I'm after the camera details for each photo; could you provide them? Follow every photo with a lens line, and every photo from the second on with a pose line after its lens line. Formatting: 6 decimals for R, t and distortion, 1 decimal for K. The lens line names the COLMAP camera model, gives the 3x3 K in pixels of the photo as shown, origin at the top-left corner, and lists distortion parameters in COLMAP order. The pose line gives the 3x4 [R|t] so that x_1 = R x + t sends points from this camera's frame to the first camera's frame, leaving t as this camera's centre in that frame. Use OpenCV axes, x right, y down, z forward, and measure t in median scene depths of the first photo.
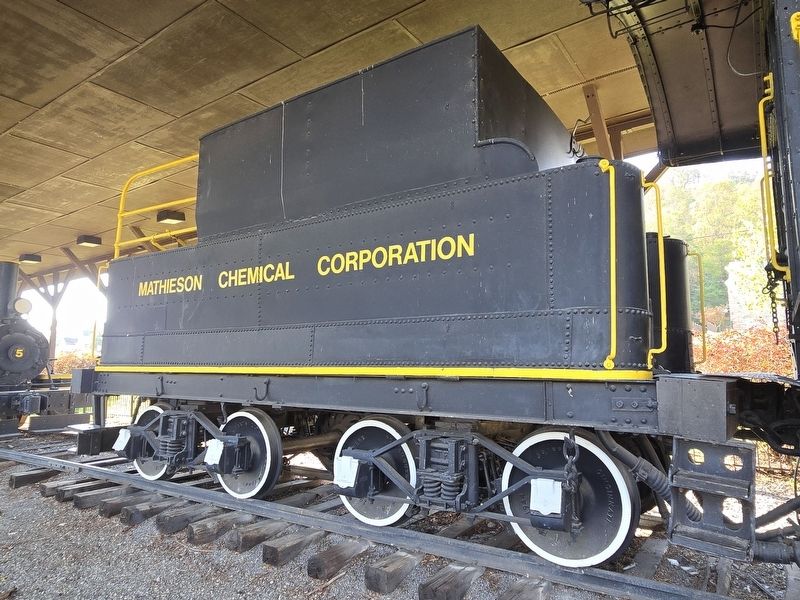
lens RADIAL K [[526.3, 0, 400.0], [0, 526.3, 300.0], [0, 0, 1]] dist [0.002059, -0.000837]
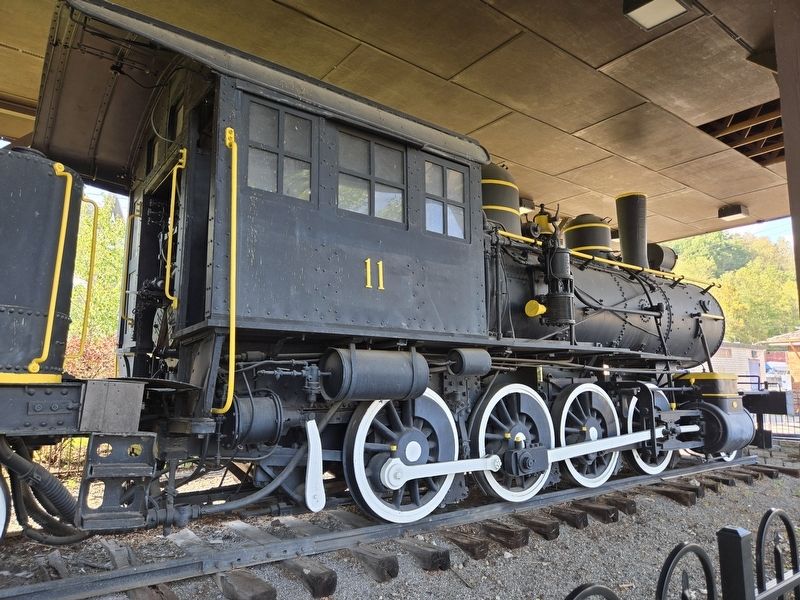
lens RADIAL K [[546.9, 0, 400.0], [0, 546.9, 300.0], [0, 0, 1]] dist [0.008938, 0.000397]
pose [[0.301140, 0.147735, 0.942066, -0.378836], [-0.127060, 0.985333, -0.113904, 0.027264], [-0.945077, -0.085398, 0.315494, 0.038376]]
